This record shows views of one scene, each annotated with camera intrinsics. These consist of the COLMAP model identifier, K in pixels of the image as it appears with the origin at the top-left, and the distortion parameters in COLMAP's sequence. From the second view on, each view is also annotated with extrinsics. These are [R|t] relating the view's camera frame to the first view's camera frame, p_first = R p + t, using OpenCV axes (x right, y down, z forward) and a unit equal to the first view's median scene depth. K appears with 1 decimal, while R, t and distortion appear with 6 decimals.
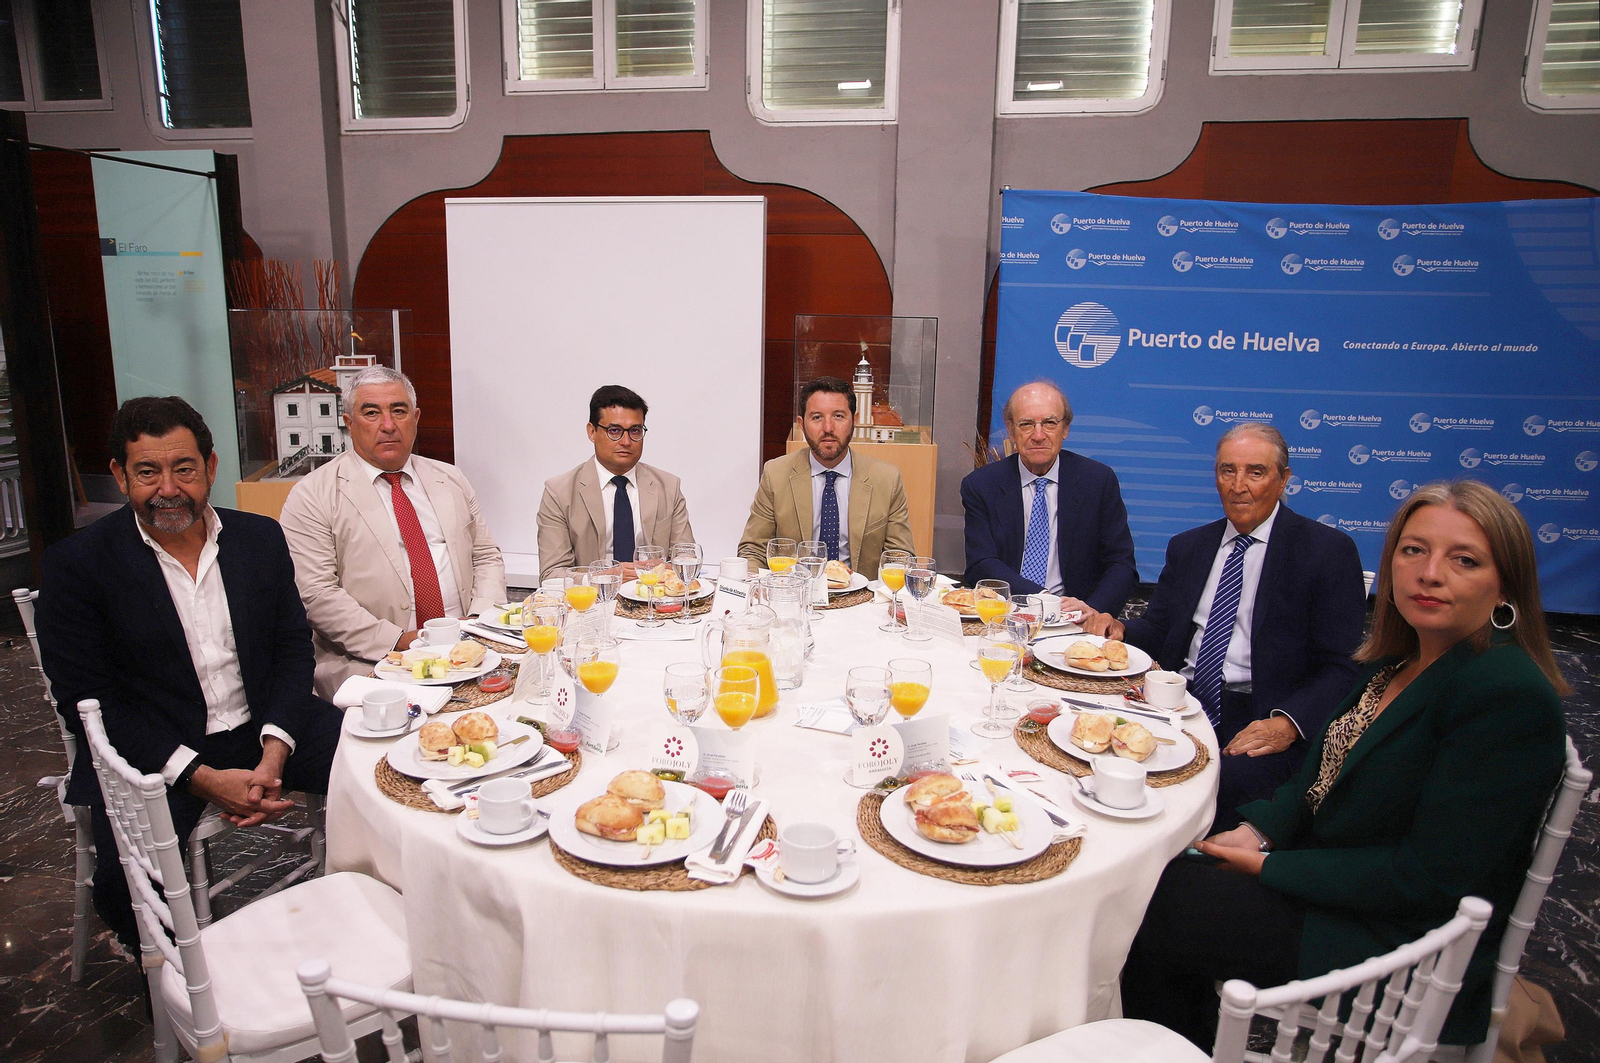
lens RADIAL K [[1220.6, 0, 795.9], [0, 1220.6, 560.4], [0, 0, 1]] dist [-0.083855, 0.105391]
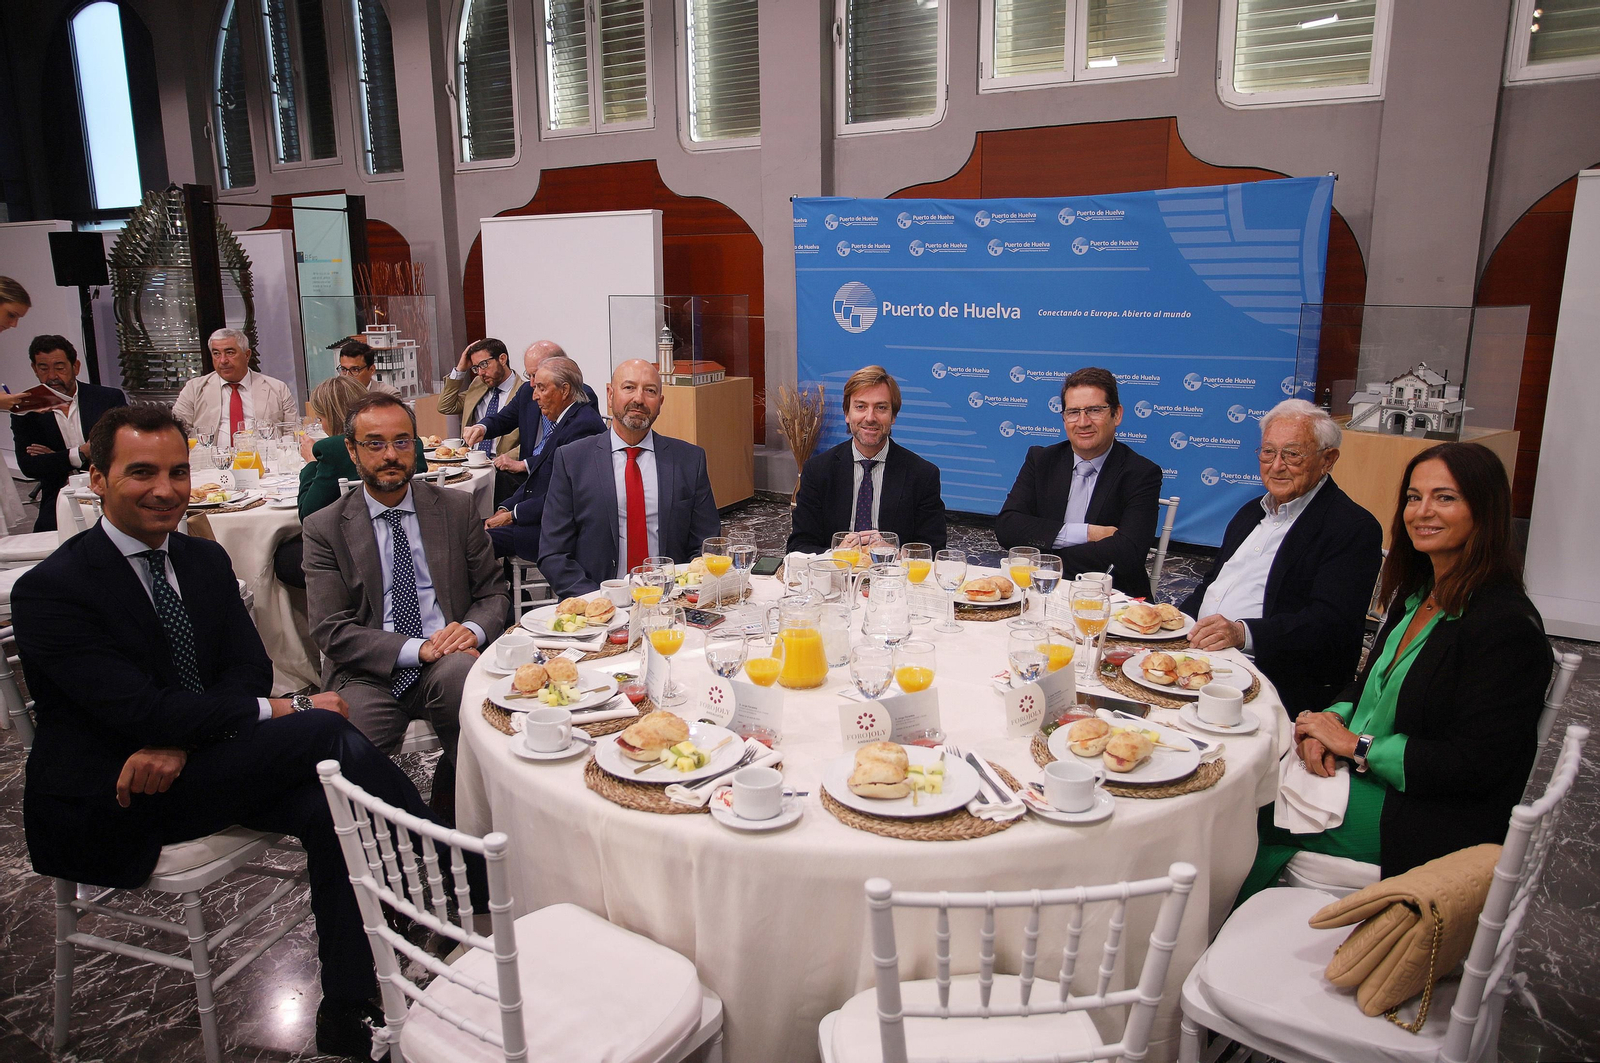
lens RADIAL K [[1220.6, 0, 795.9], [0, 1220.6, 560.4], [0, 0, 1]] dist [-0.083855, 0.105391]
pose [[0.924712, 0.069911, -0.374193, 0.680127], [-0.068040, 0.997516, 0.018224, 0.061294], [0.374538, 0.008608, 0.927172, -0.211122]]
